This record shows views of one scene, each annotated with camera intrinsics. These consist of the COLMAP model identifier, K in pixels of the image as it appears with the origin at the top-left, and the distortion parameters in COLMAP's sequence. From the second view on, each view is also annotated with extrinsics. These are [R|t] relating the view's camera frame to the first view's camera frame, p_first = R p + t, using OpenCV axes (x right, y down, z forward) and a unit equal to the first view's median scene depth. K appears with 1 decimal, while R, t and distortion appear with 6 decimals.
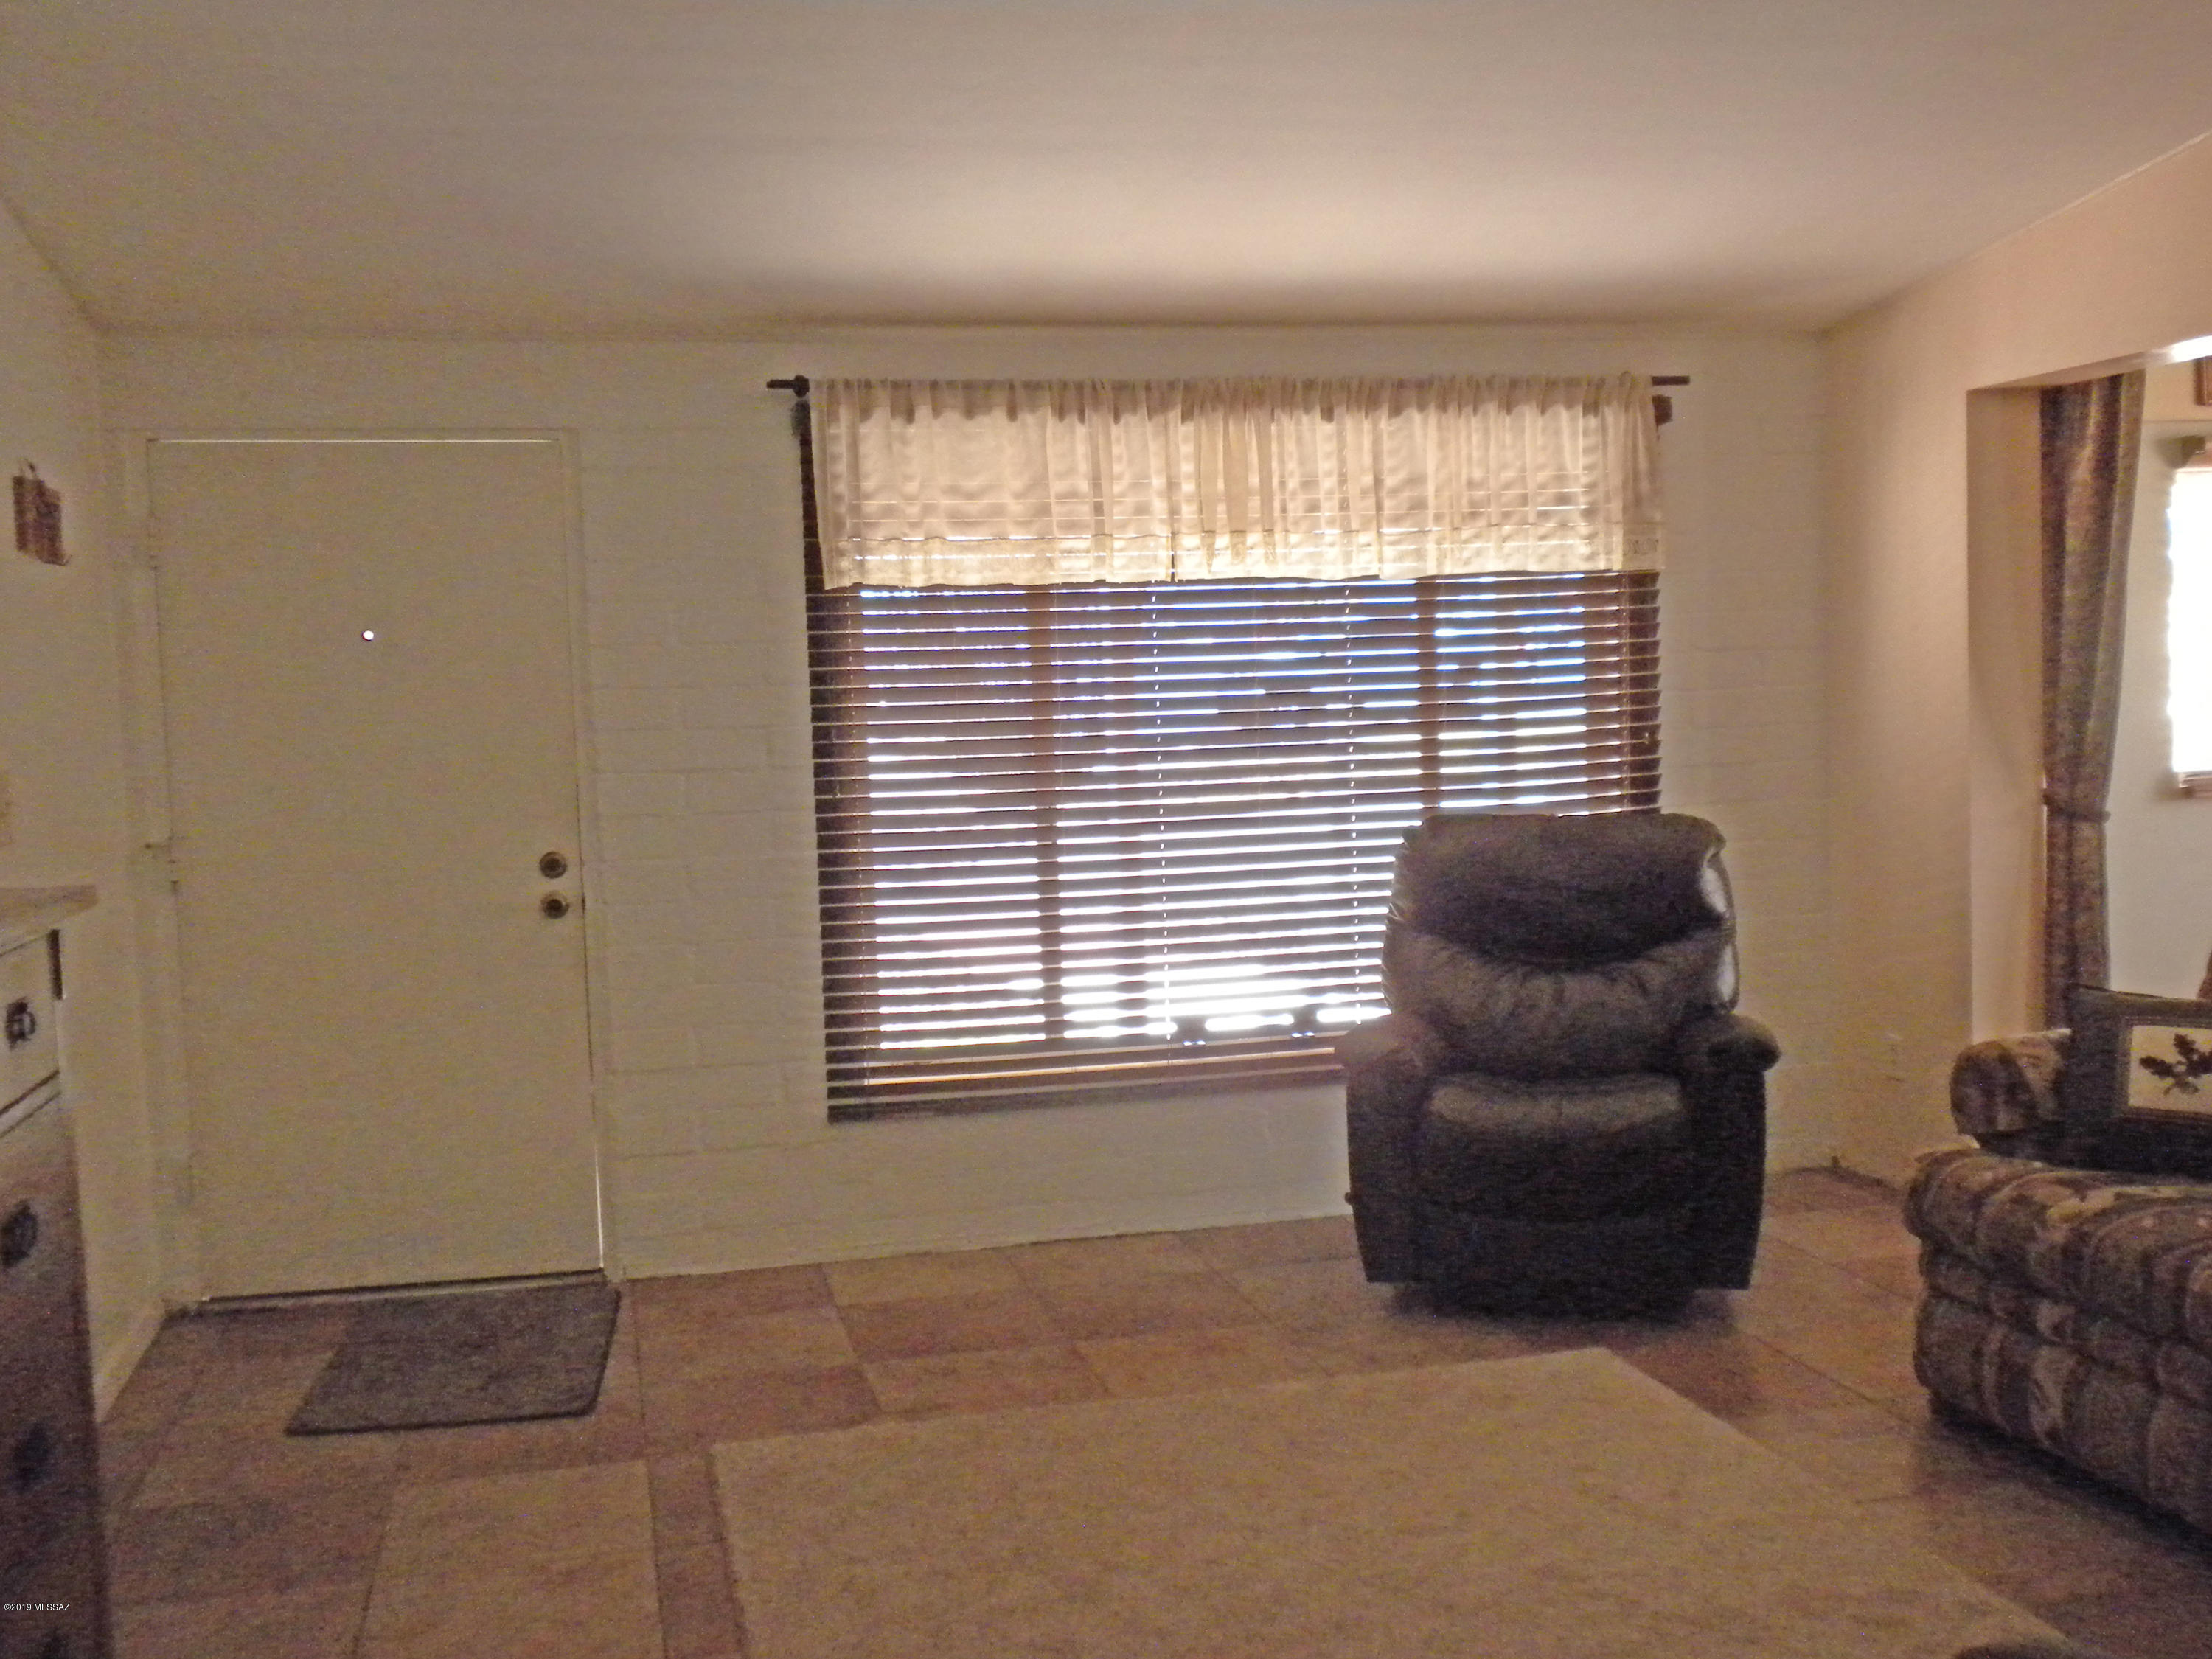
lens RADIAL K [[2258.2, 0, 1095.1], [0, 2258.2, 837.2], [0, 0, 1]] dist [-0.002330, 0.000000]
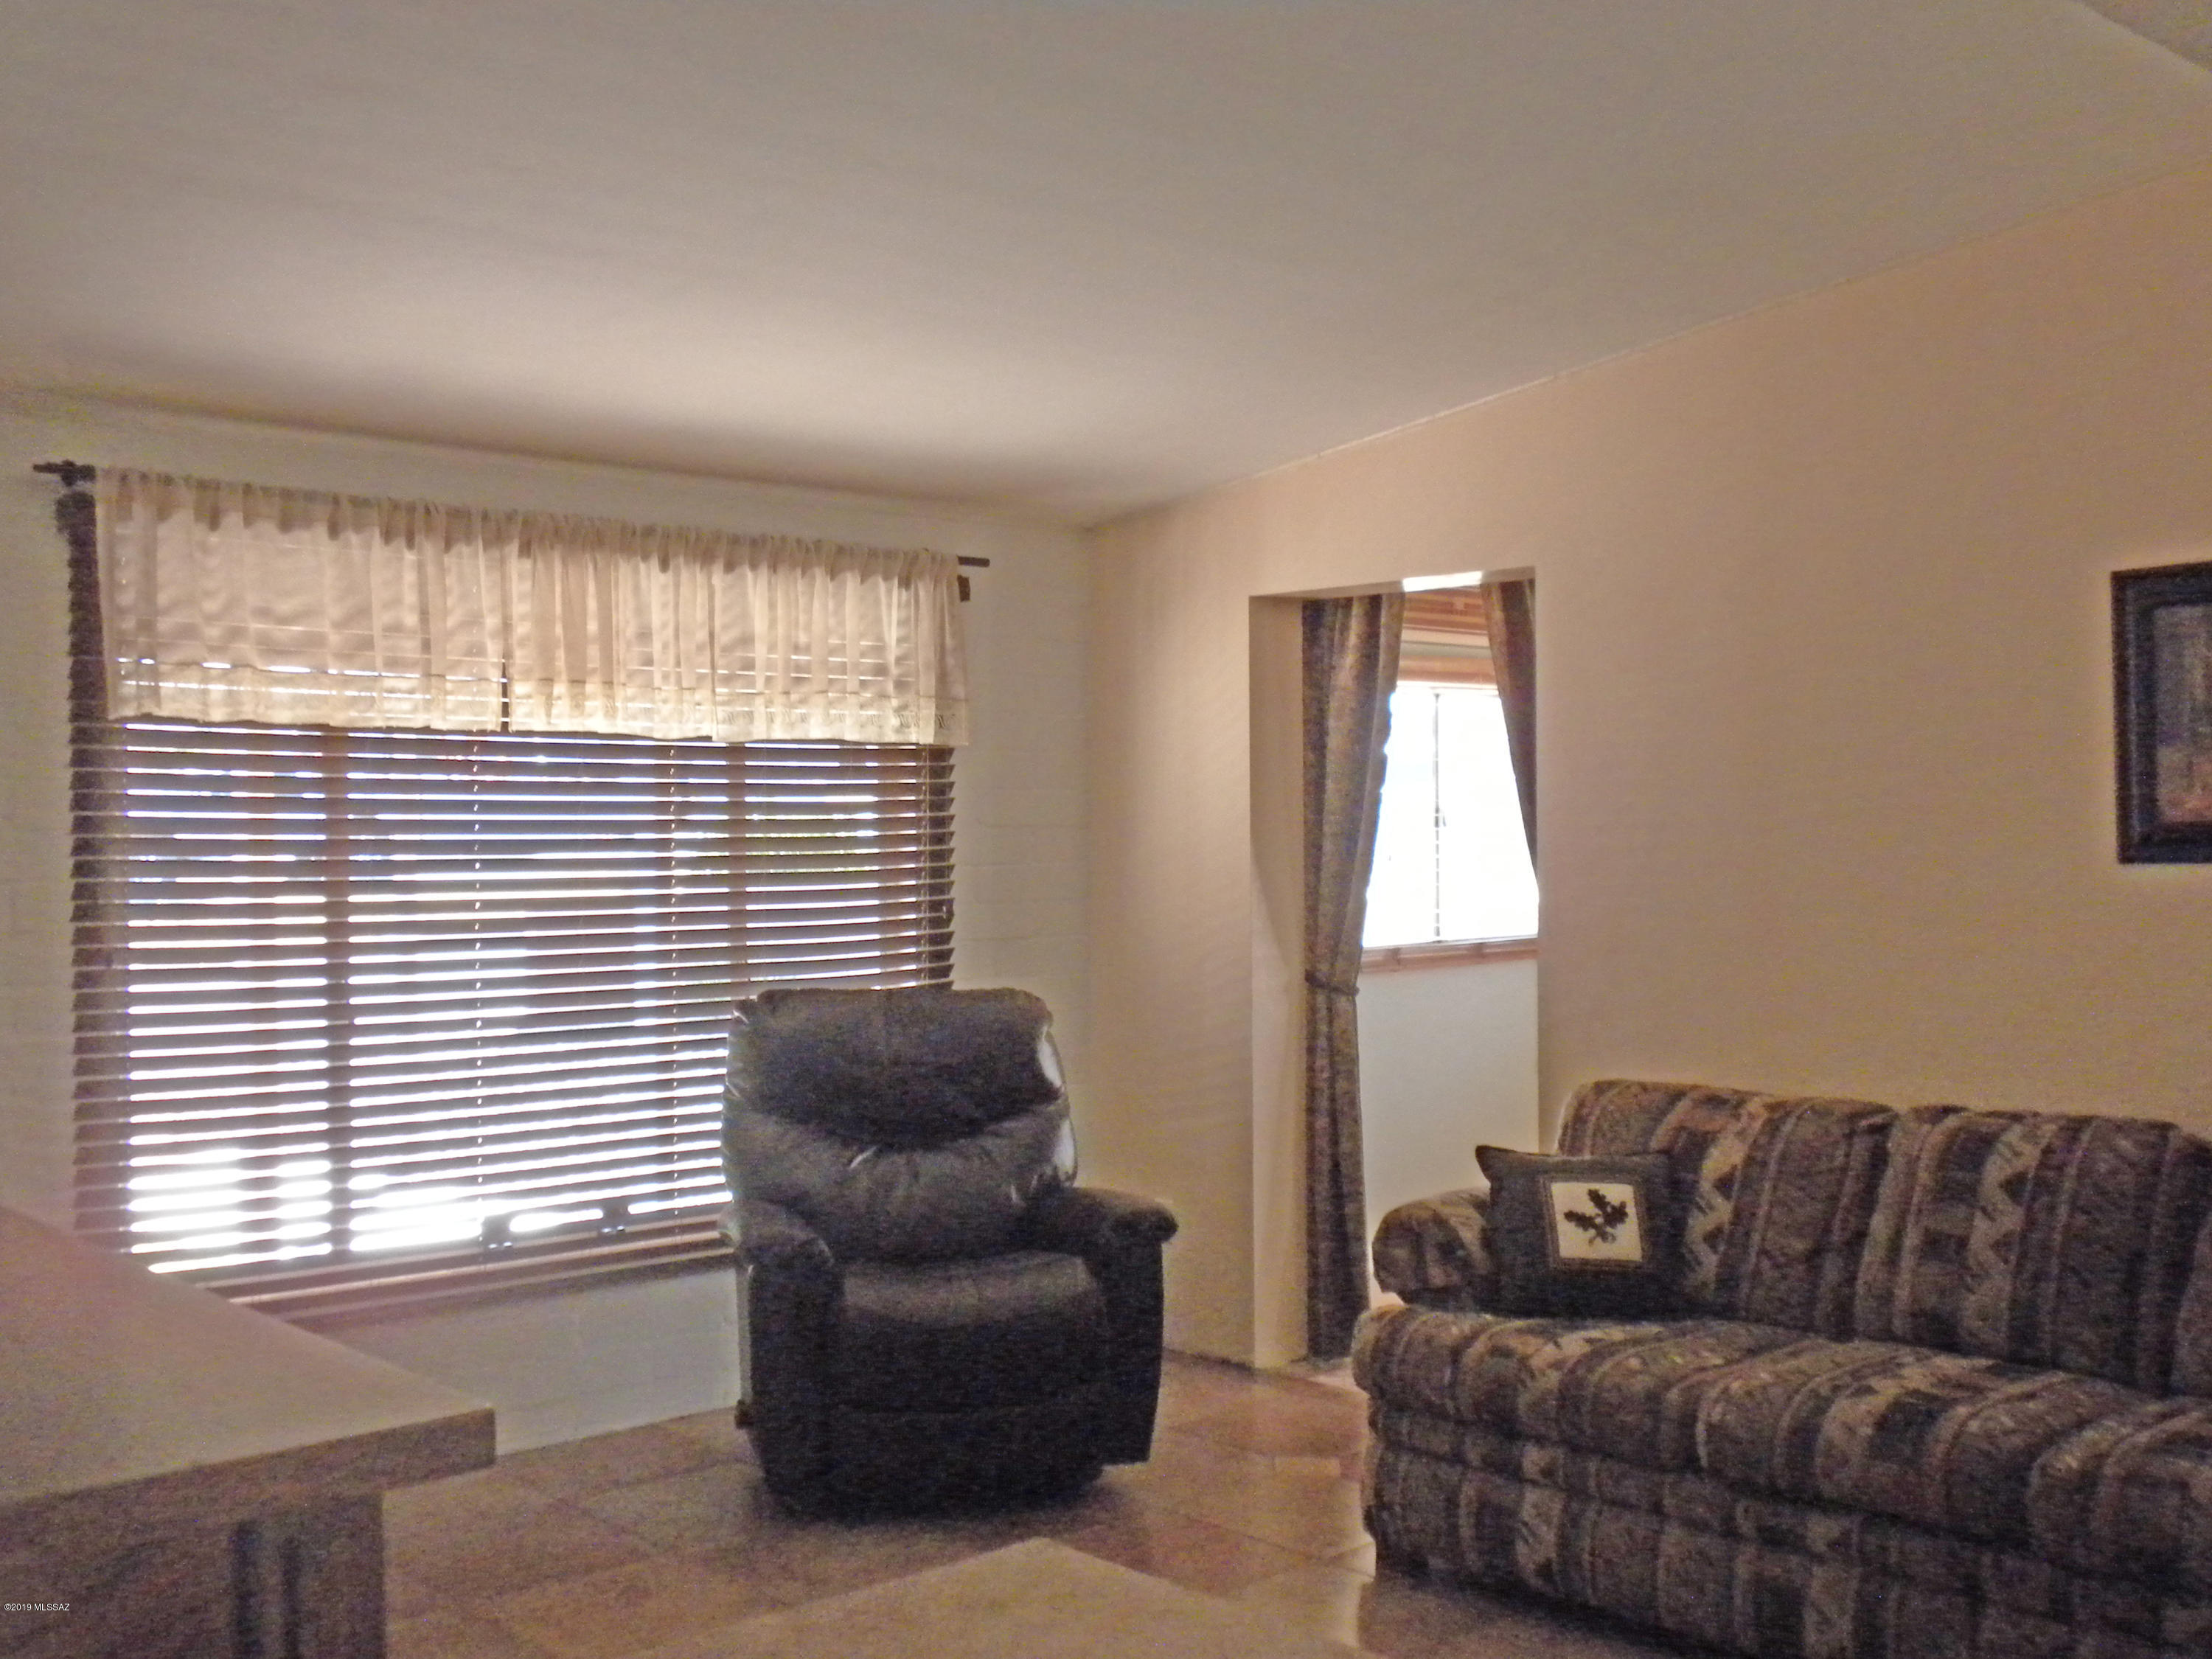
lens RADIAL K [[2258.2, 0, 1089.5], [0, 2258.2, 840.9], [0, 0, 1]] dist [-0.002330, 0.000000]
pose [[0.873261, 0.030921, 0.486270, -0.204715], [0.004358, 0.997449, -0.071252, -0.003996], [-0.487233, 0.064341, 0.870899, 0.102796]]
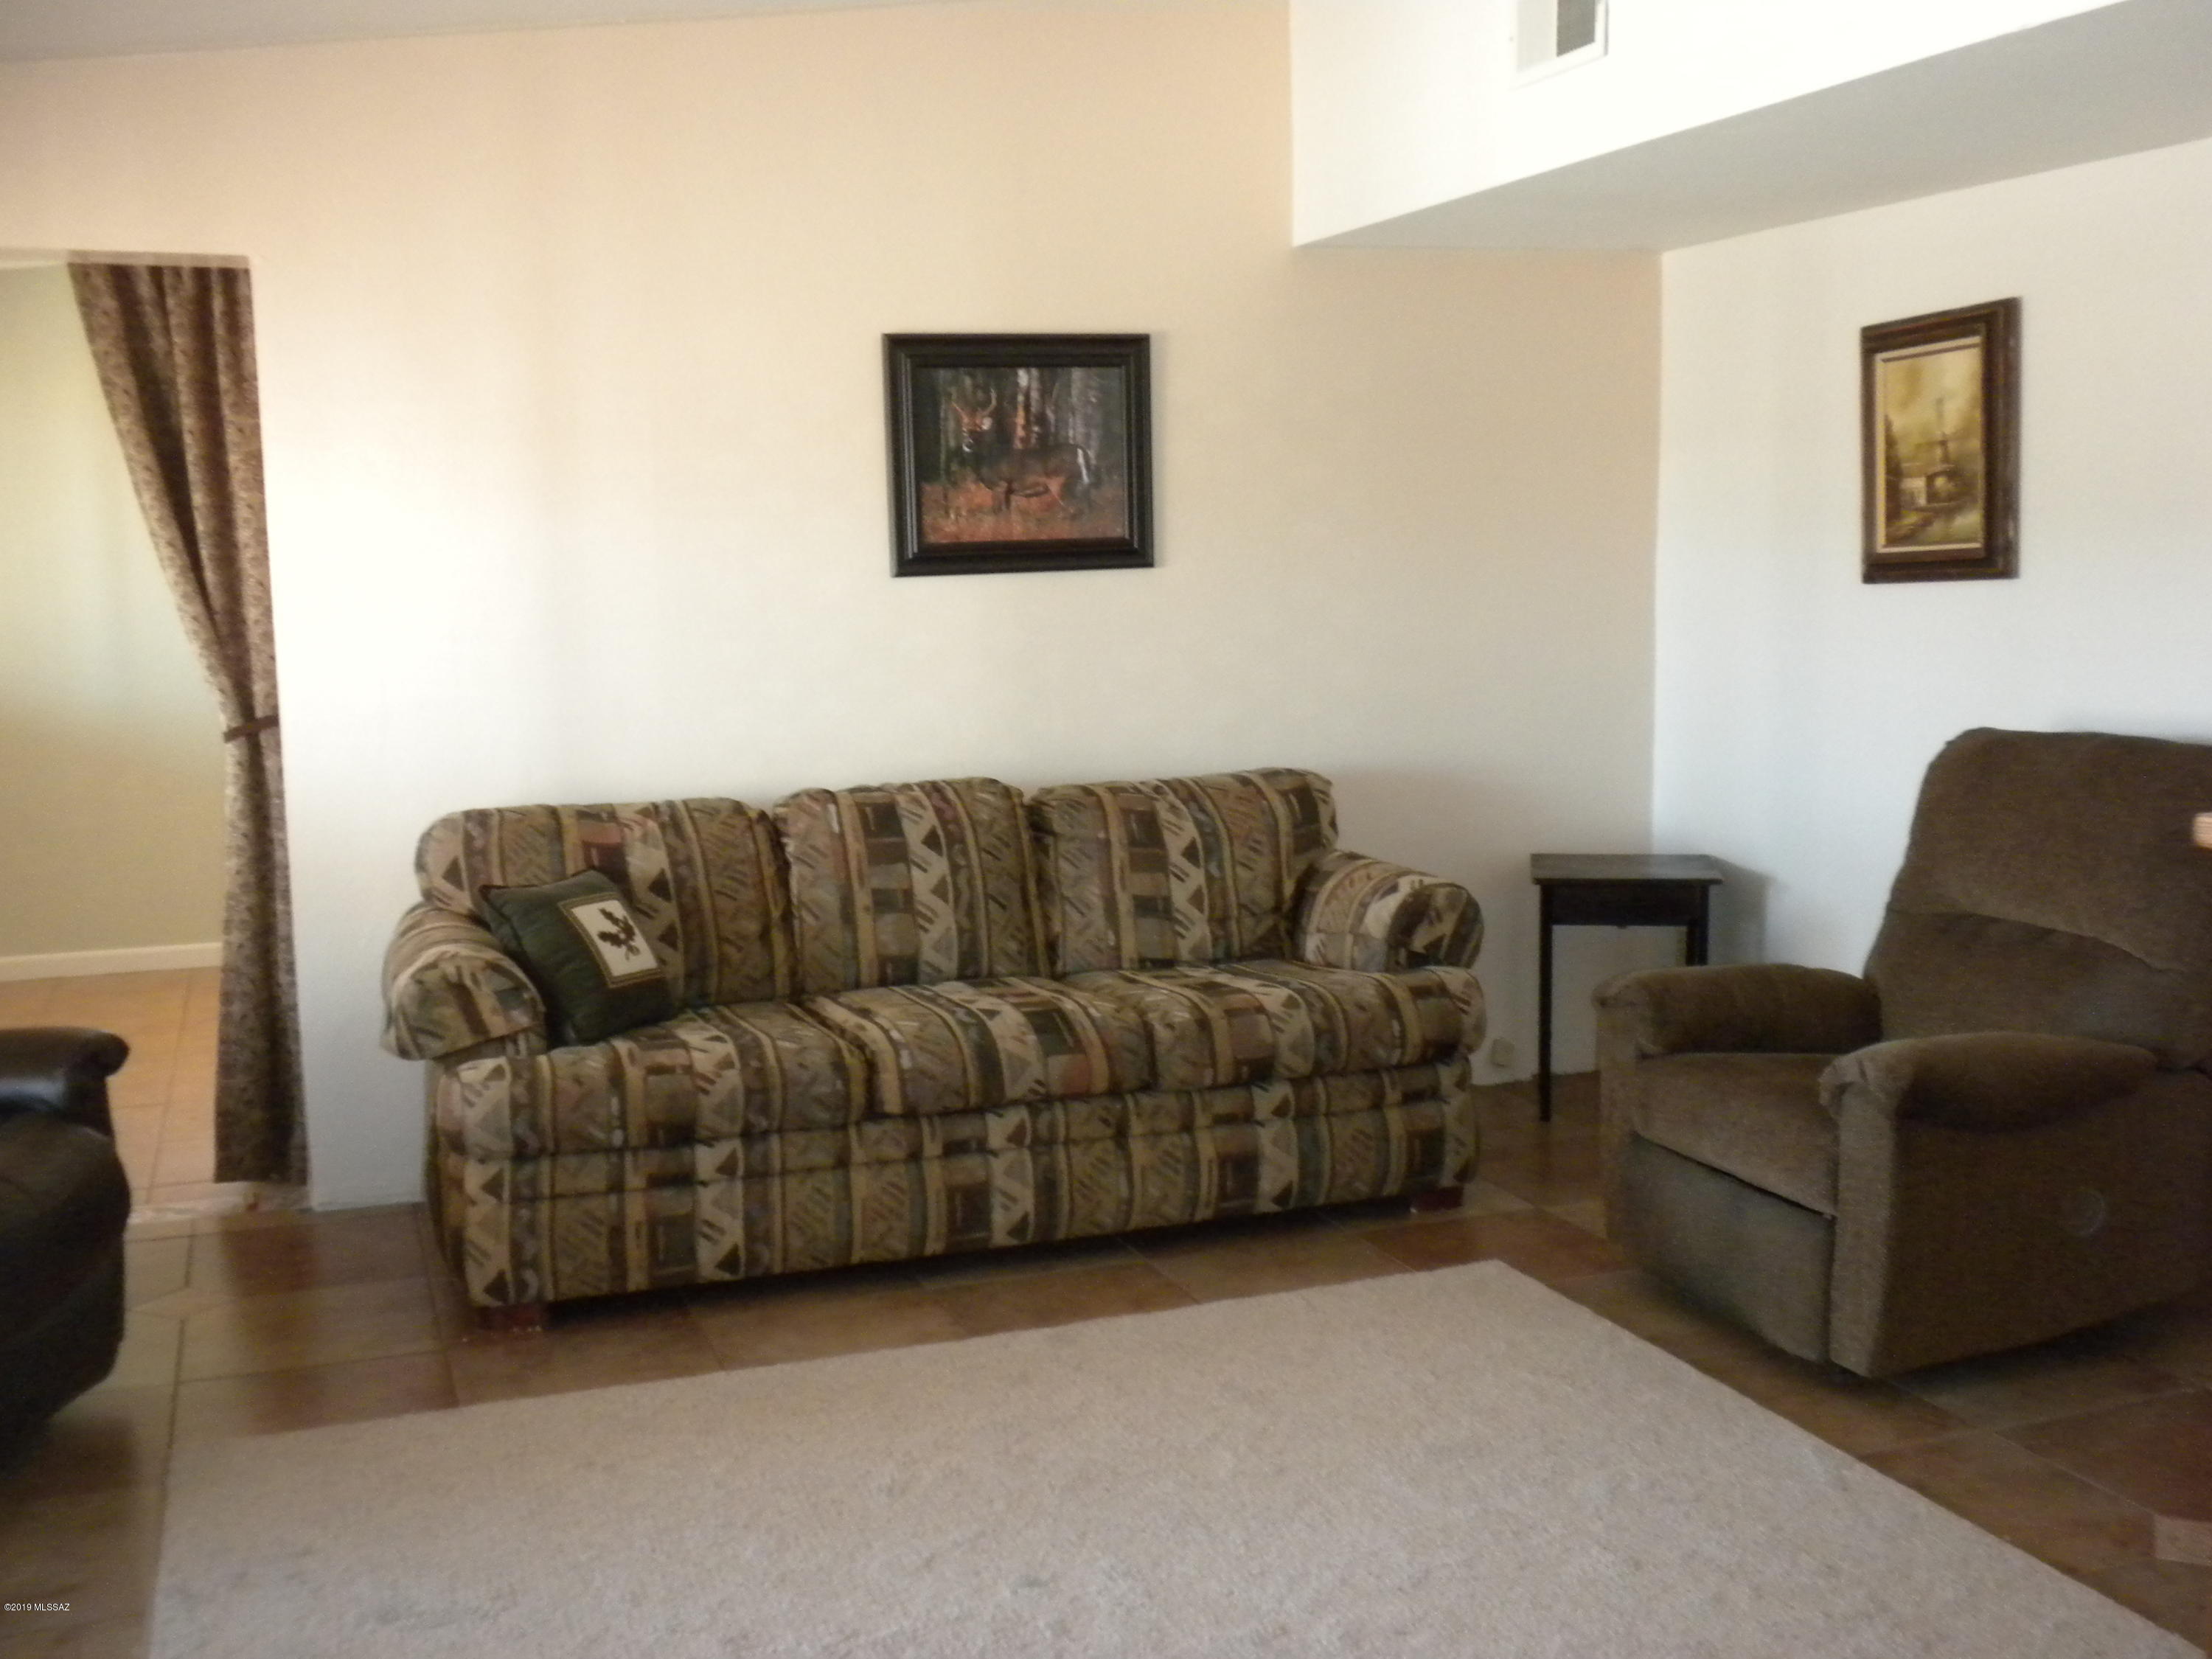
lens RADIAL K [[2258.2, 0, 1090.2], [0, 2258.2, 880.5], [0, 0, 1]] dist [-0.002330, 0.000000]
pose [[-0.125842, -0.105054, 0.986472, -0.479570], [0.084368, 0.989641, 0.116154, -0.026783], [-0.988456, 0.097844, -0.115675, 0.645851]]
